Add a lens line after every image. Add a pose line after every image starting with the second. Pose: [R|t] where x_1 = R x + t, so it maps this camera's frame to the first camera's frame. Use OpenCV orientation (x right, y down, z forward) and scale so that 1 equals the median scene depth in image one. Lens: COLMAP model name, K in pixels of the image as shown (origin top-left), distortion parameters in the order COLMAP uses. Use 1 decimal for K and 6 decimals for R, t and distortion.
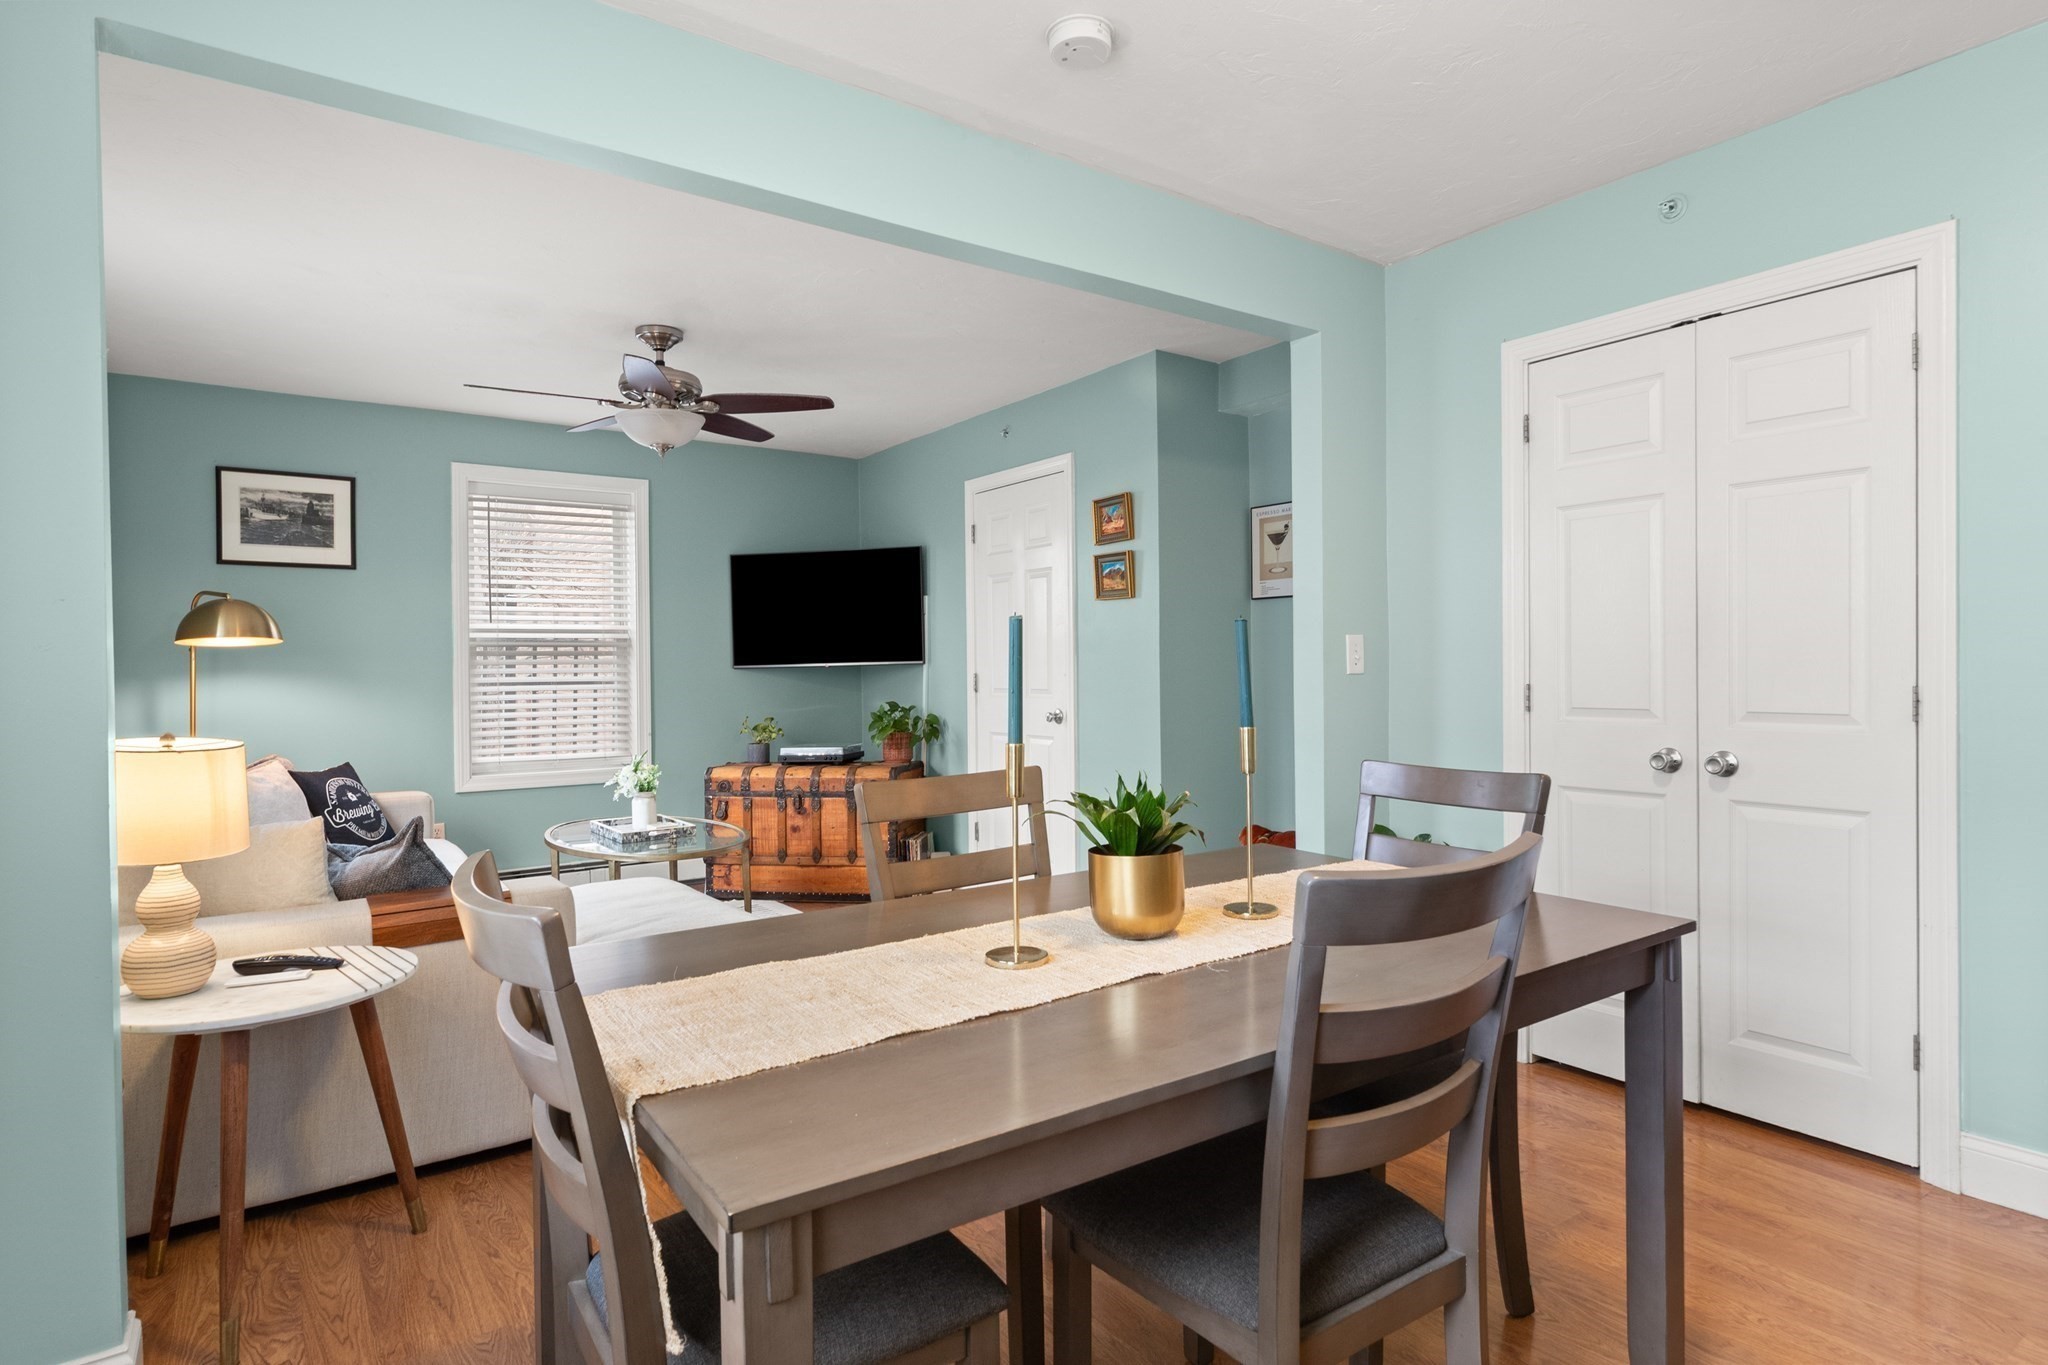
lens RADIAL K [[1105.9, 0, 1028.8], [0, 1105.9, 668.8], [0, 0, 1]] dist [0.004267, -0.001926]
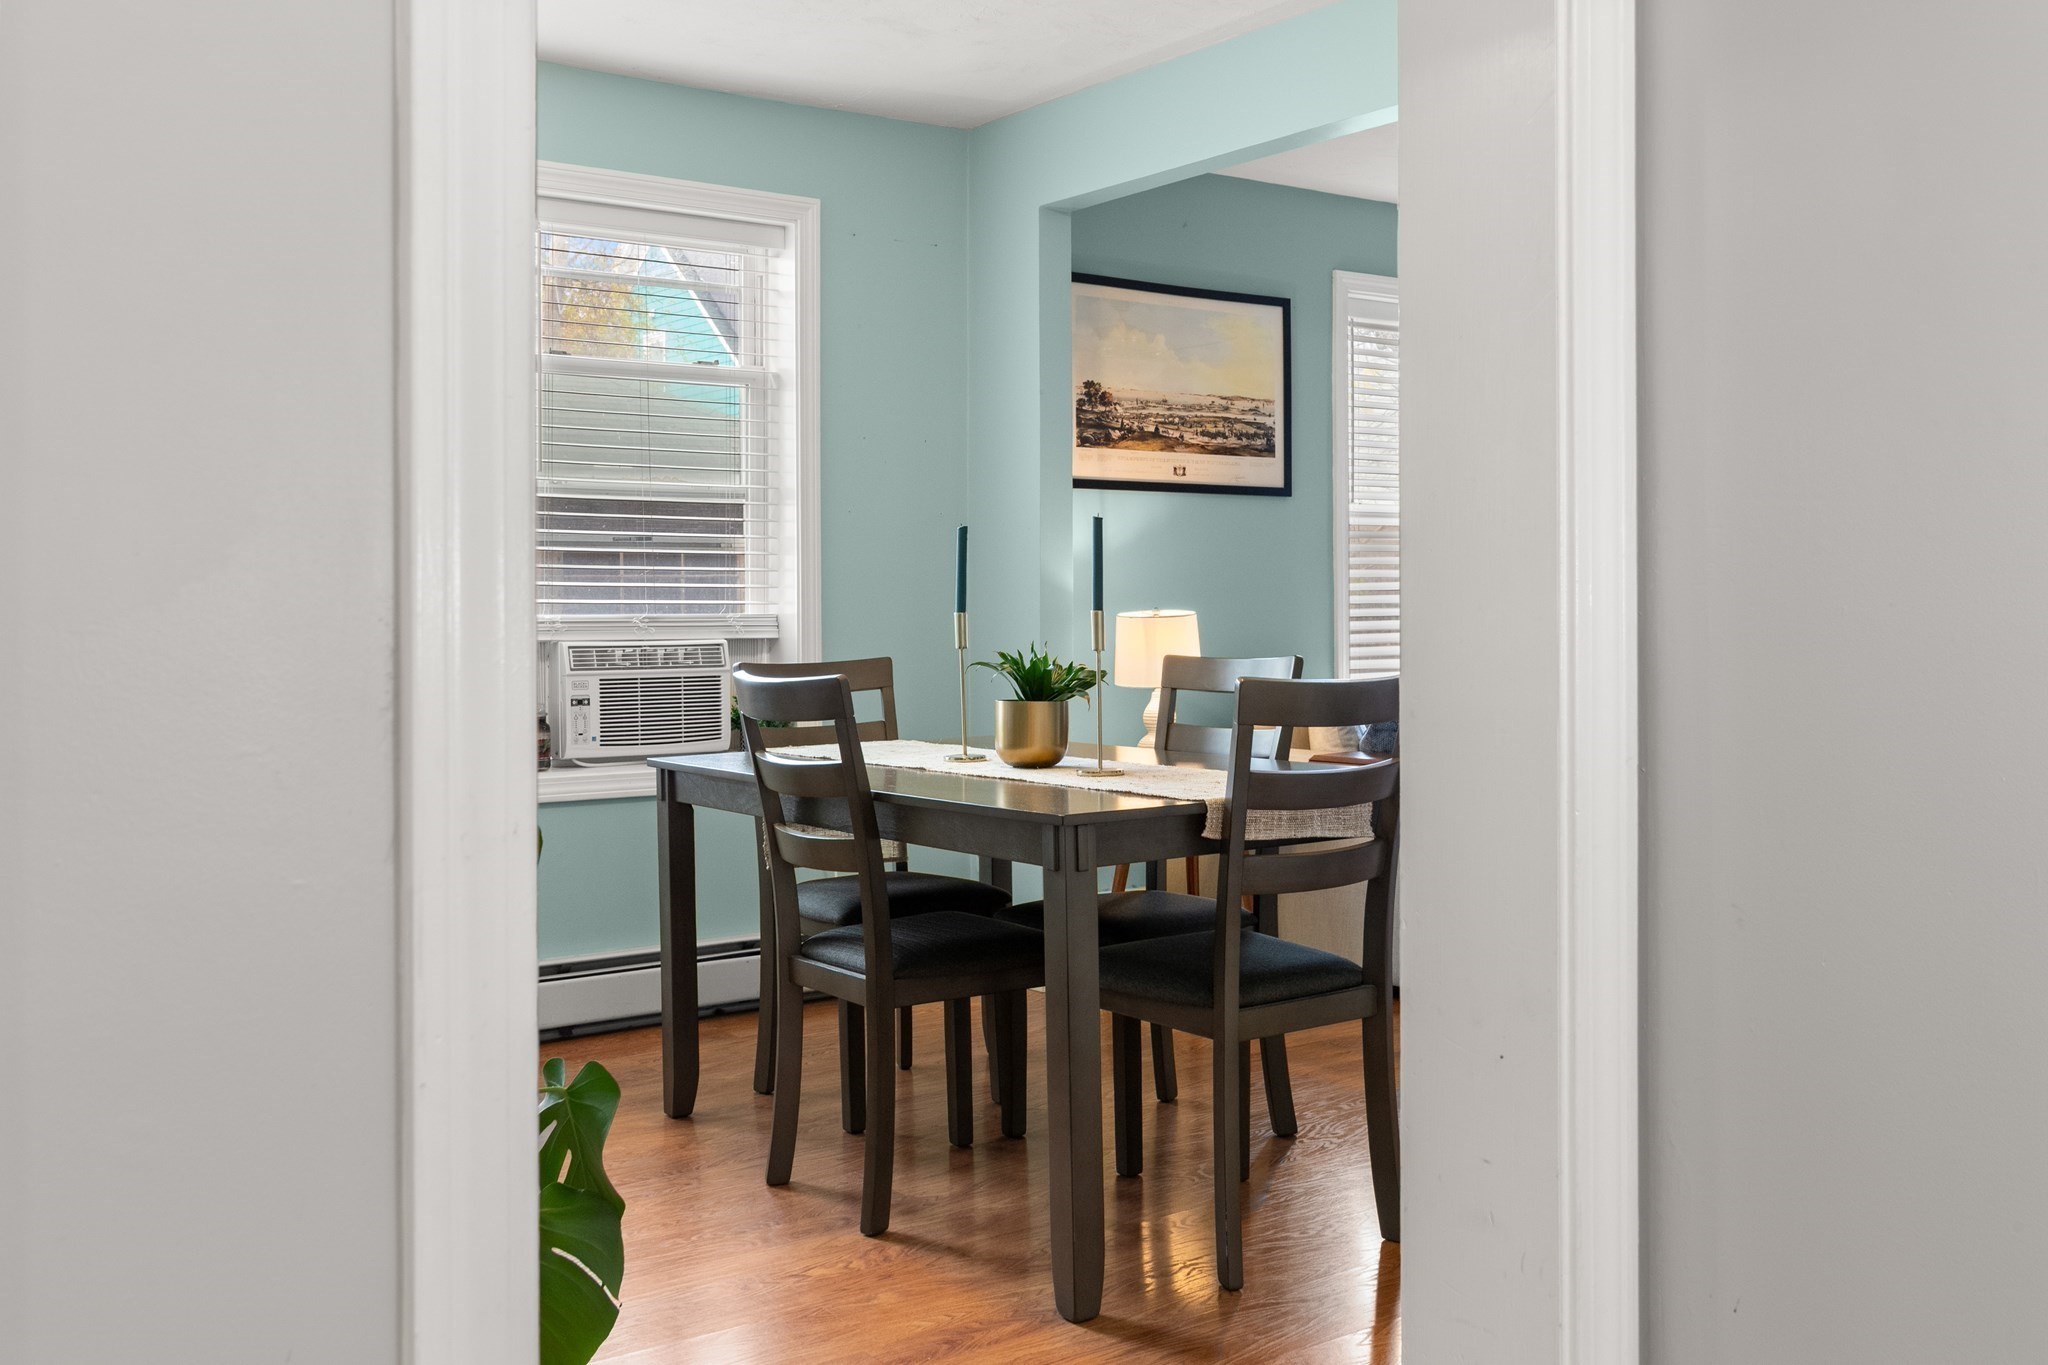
lens RADIAL K [[1887.7, 0, 1017.4], [0, 1887.7, 592.6], [0, 0, 1]] dist [-0.040342, 0.000000]
pose [[0.004874, 0.009042, -0.999947, 0.769004], [0.002403, 0.999956, 0.009054, 0.005625], [0.999985, -0.002447, 0.004852, 0.326639]]
